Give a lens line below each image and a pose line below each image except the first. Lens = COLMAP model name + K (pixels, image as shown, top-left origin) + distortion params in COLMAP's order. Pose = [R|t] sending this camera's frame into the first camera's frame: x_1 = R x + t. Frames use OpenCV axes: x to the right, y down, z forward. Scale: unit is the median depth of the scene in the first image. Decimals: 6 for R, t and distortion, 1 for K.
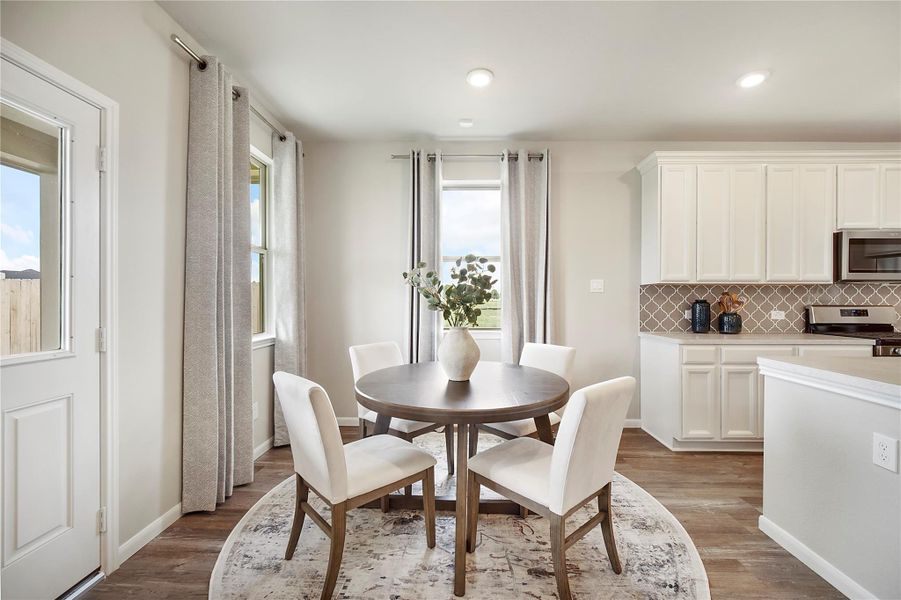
lens RADIAL K [[357.8, 0, 462.0], [0, 357.8, 298.2], [0, 0, 1]] dist [-0.003123, 0.000146]
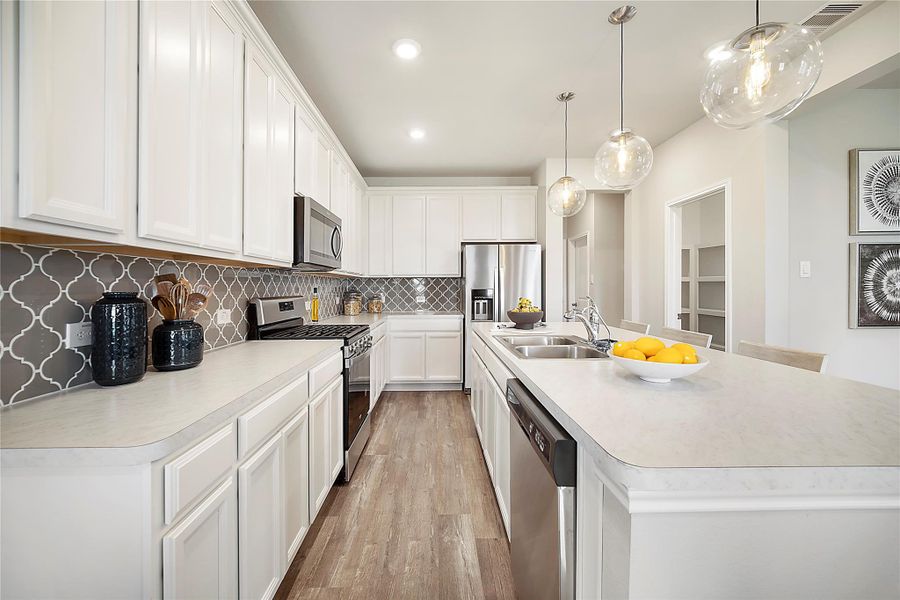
lens RADIAL K [[357.4, 0, 433.2], [0, 357.4, 293.5], [0, 0, 1]] dist [-0.003123, 0.000146]
pose [[-0.023265, -0.016974, 0.999585, 0.289953], [0.002931, 0.999850, 0.017047, 0.000237], [-0.999725, 0.003326, -0.023212, 0.679295]]
